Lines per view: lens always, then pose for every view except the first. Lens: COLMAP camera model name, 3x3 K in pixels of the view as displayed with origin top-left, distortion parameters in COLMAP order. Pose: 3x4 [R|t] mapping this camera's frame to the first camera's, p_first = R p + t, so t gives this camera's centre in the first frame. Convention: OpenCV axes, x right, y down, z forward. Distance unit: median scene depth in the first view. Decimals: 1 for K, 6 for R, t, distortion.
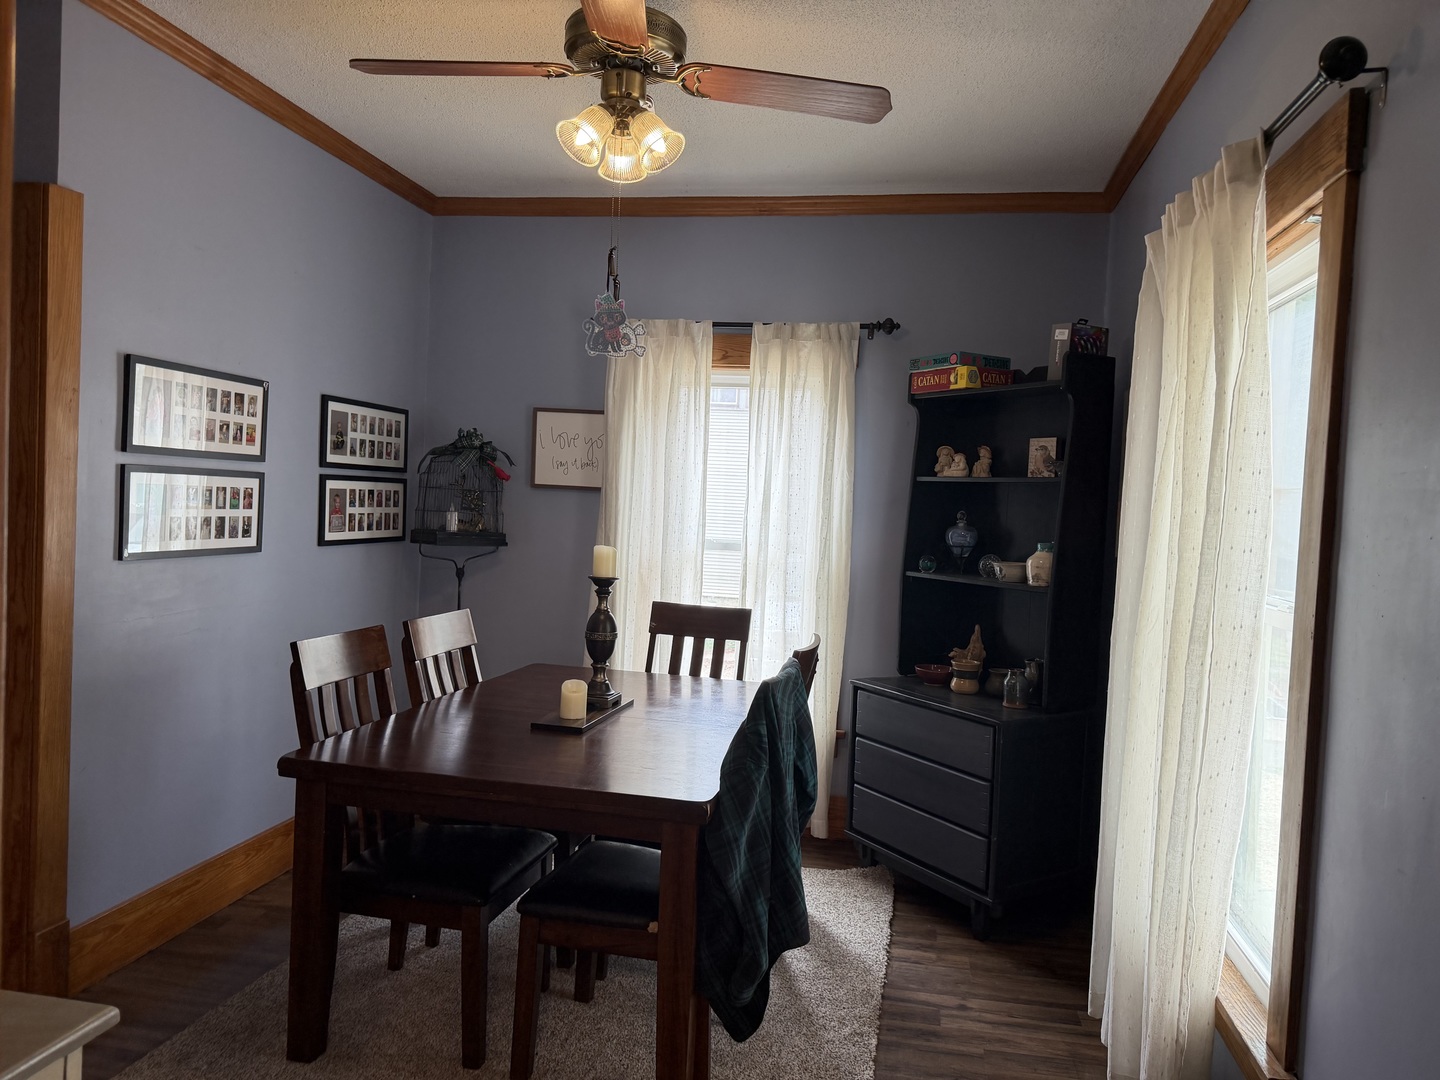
lens RADIAL K [[1011.7, 0, 723.3], [0, 1011.7, 542.0], [0, 0, 1]] dist [0.052434, -0.000437]
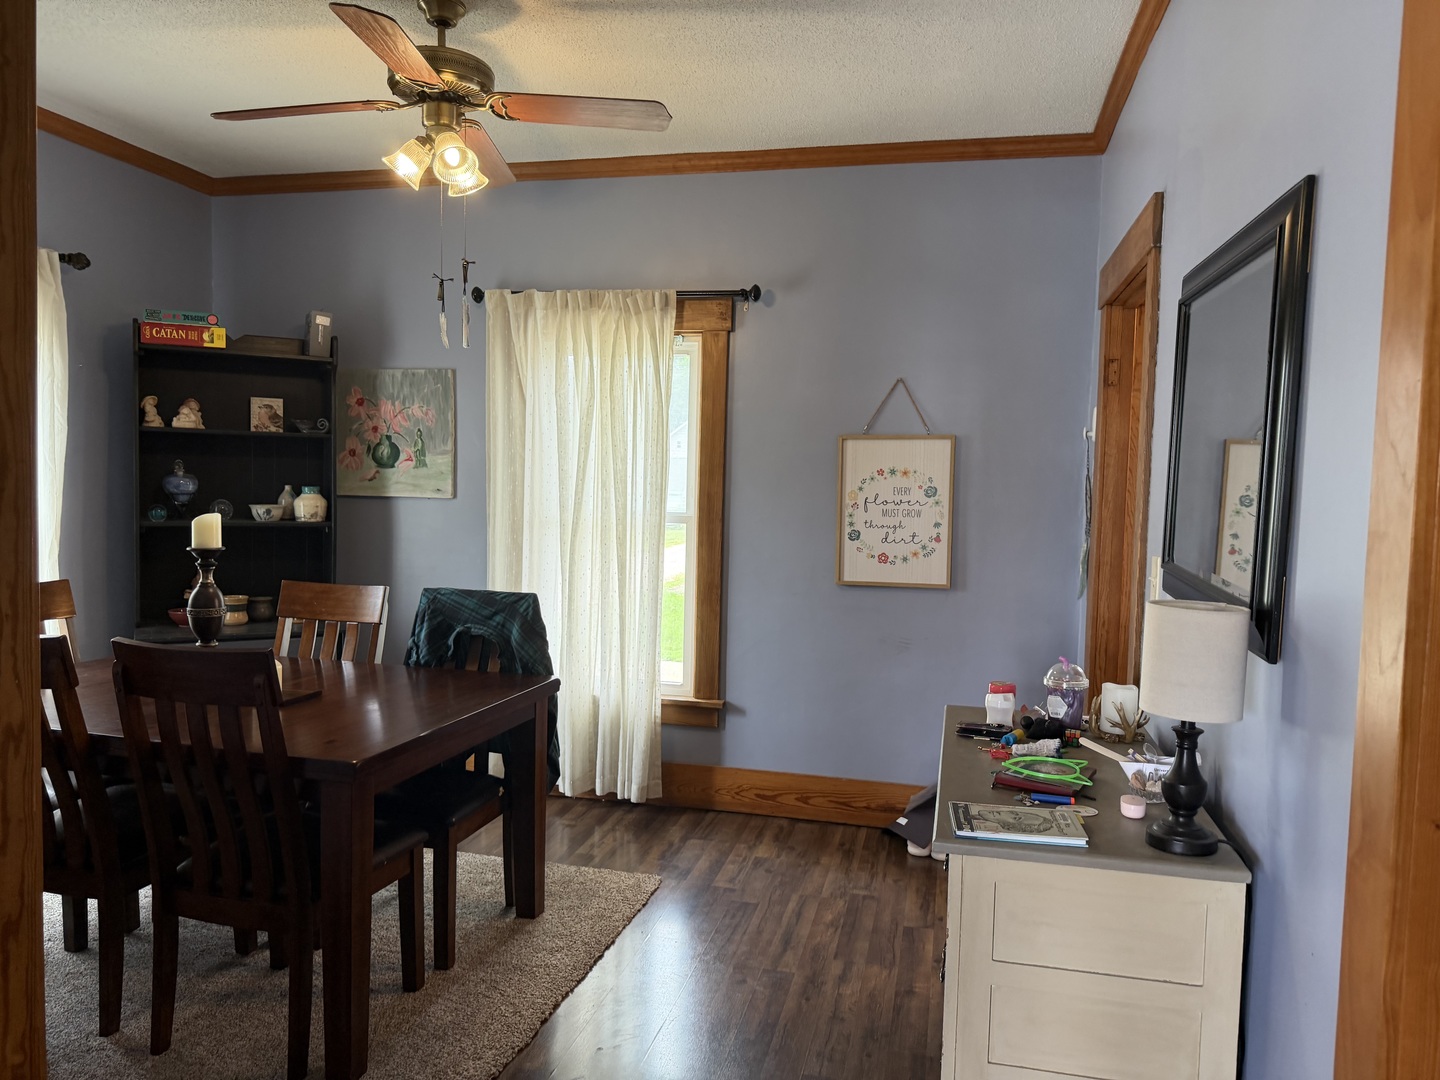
lens RADIAL K [[1011.7, 0, 720.3], [0, 1011.7, 541.7], [0, 0, 1]] dist [0.052434, -0.000437]
pose [[0.052475, -0.098537, 0.993749, -0.847580], [0.024623, 0.994945, 0.097355, -0.038298], [-0.998319, 0.019361, 0.054636, 0.405273]]
